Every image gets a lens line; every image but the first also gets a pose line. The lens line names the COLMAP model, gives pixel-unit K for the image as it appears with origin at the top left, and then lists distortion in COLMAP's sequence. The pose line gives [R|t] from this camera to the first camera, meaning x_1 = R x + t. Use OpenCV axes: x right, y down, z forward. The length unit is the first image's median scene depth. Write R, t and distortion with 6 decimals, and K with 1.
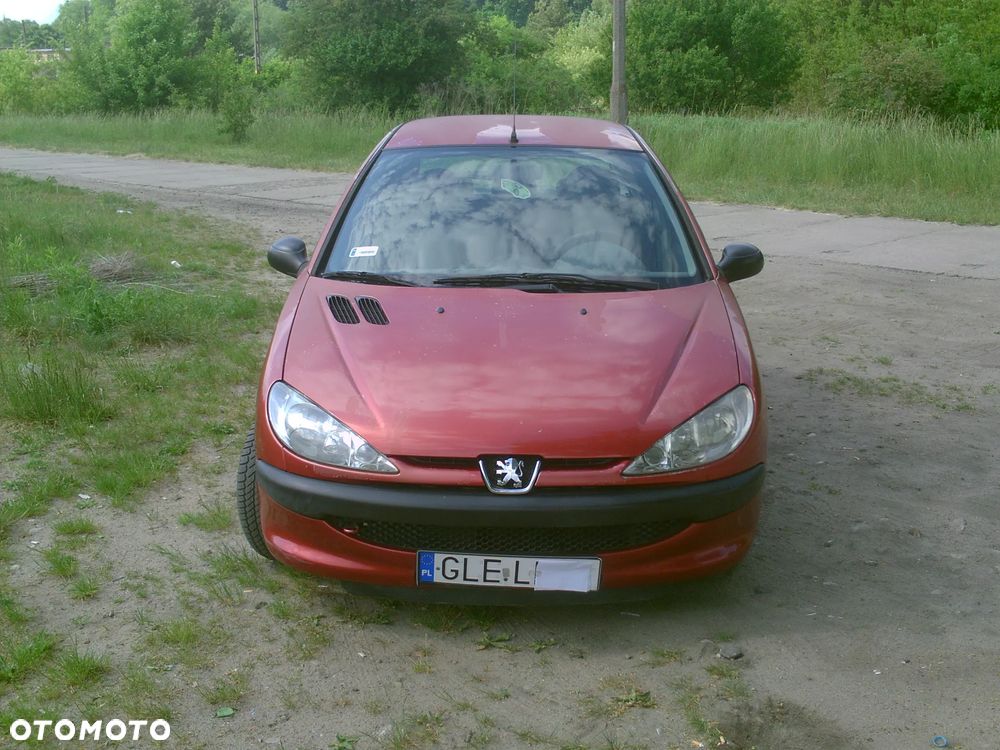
lens RADIAL K [[1297.7, 0, 520.0], [0, 1297.7, 375.8], [0, 0, 1]] dist [-0.196856, 0.611182]
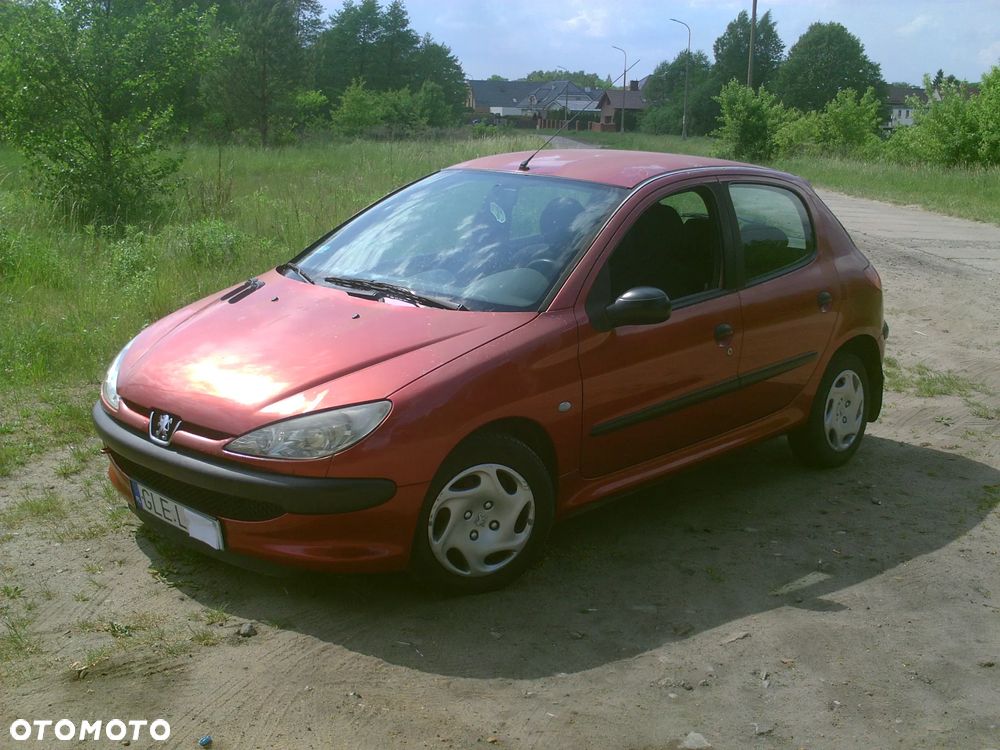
lens RADIAL K [[1297.7, 0, 520.0], [0, 1297.7, 375.8], [0, 0, 1]] dist [-0.196856, 0.611182]
pose [[0.735308, 0.164959, -0.657351, 0.961221], [-0.193751, 0.980612, 0.029352, -0.065546], [0.649448, 0.105779, 0.753013, 0.313727]]
